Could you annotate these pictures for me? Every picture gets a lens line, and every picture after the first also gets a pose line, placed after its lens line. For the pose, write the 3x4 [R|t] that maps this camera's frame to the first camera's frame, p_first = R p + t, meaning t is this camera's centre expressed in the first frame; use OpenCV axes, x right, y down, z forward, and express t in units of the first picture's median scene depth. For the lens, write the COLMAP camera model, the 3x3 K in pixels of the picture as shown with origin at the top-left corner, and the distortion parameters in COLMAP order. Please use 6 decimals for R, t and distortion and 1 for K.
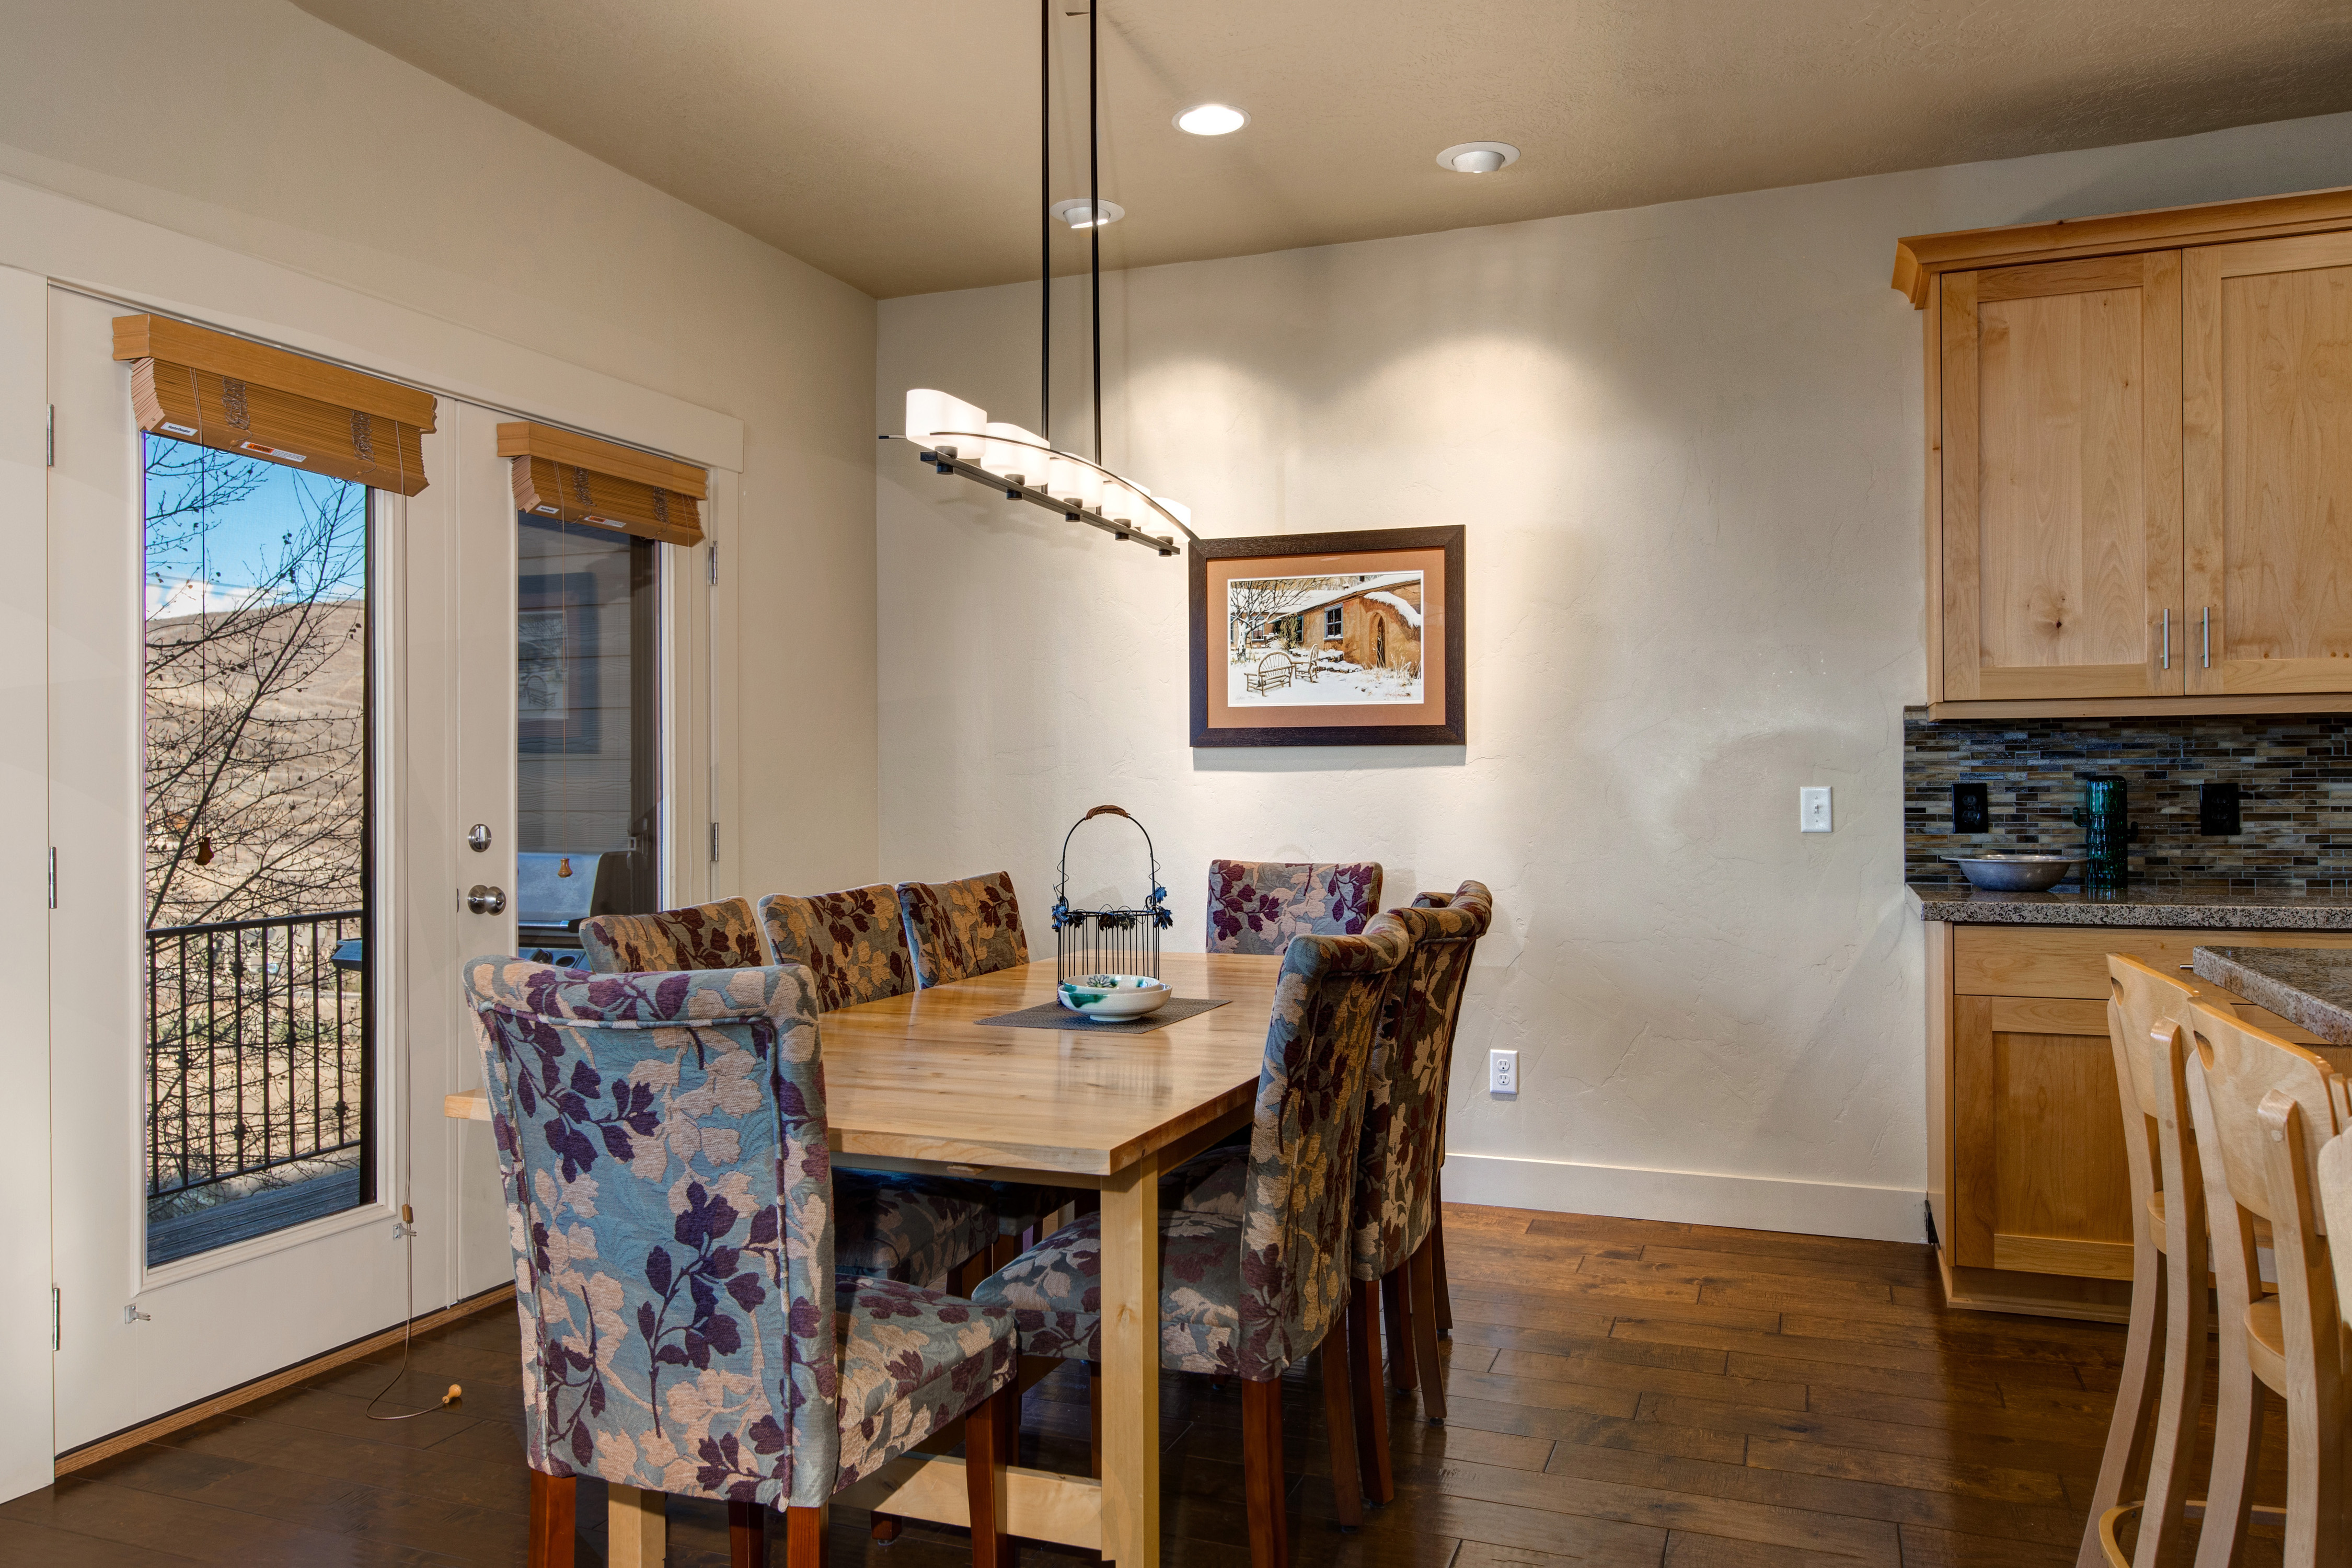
lens RADIAL K [[1681.3, 0, 1179.1], [0, 1681.3, 778.7], [0, 0, 1]] dist [0.006459, -0.001018]
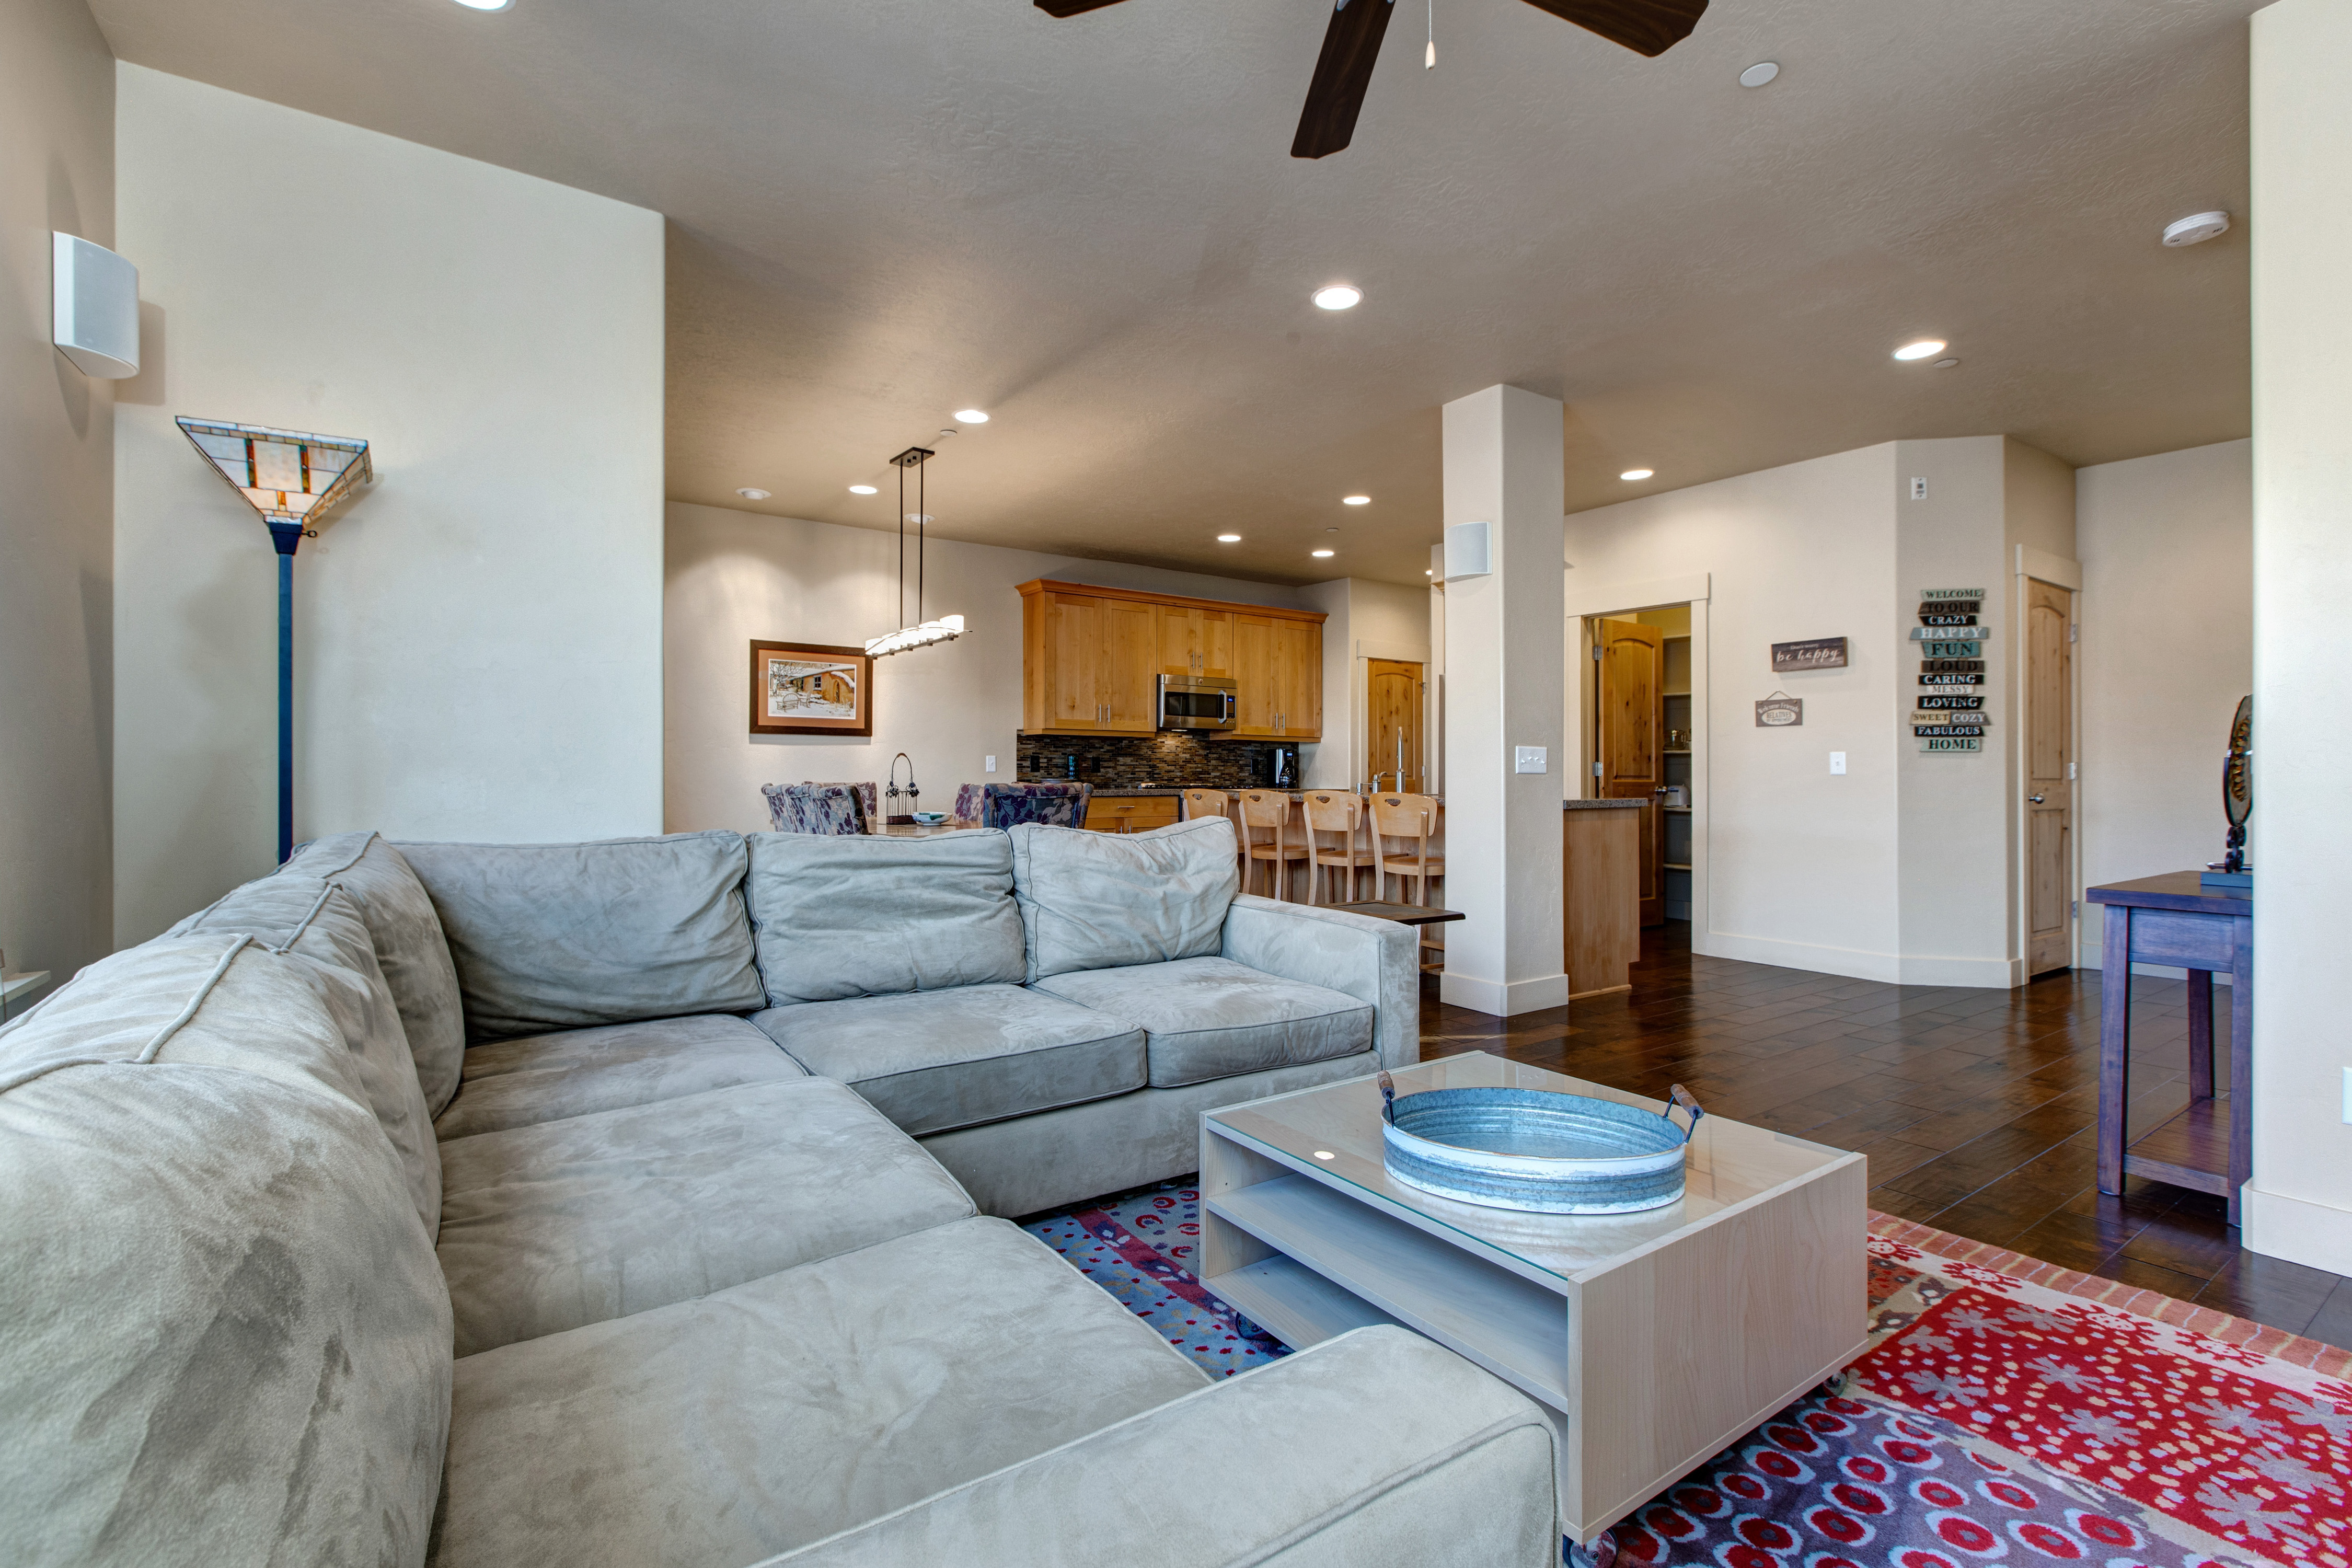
lens RADIAL K [[1044.2, 0, 1175.6], [0, 1044.2, 777.4], [0, 0, 1]] dist [-0.000813, 0.000115]
pose [[0.560448, 0.007014, 0.828160, -1.011333], [-0.007681, 0.999965, -0.003271, 0.049177], [-0.828154, -0.004528, 0.560483, -0.284475]]
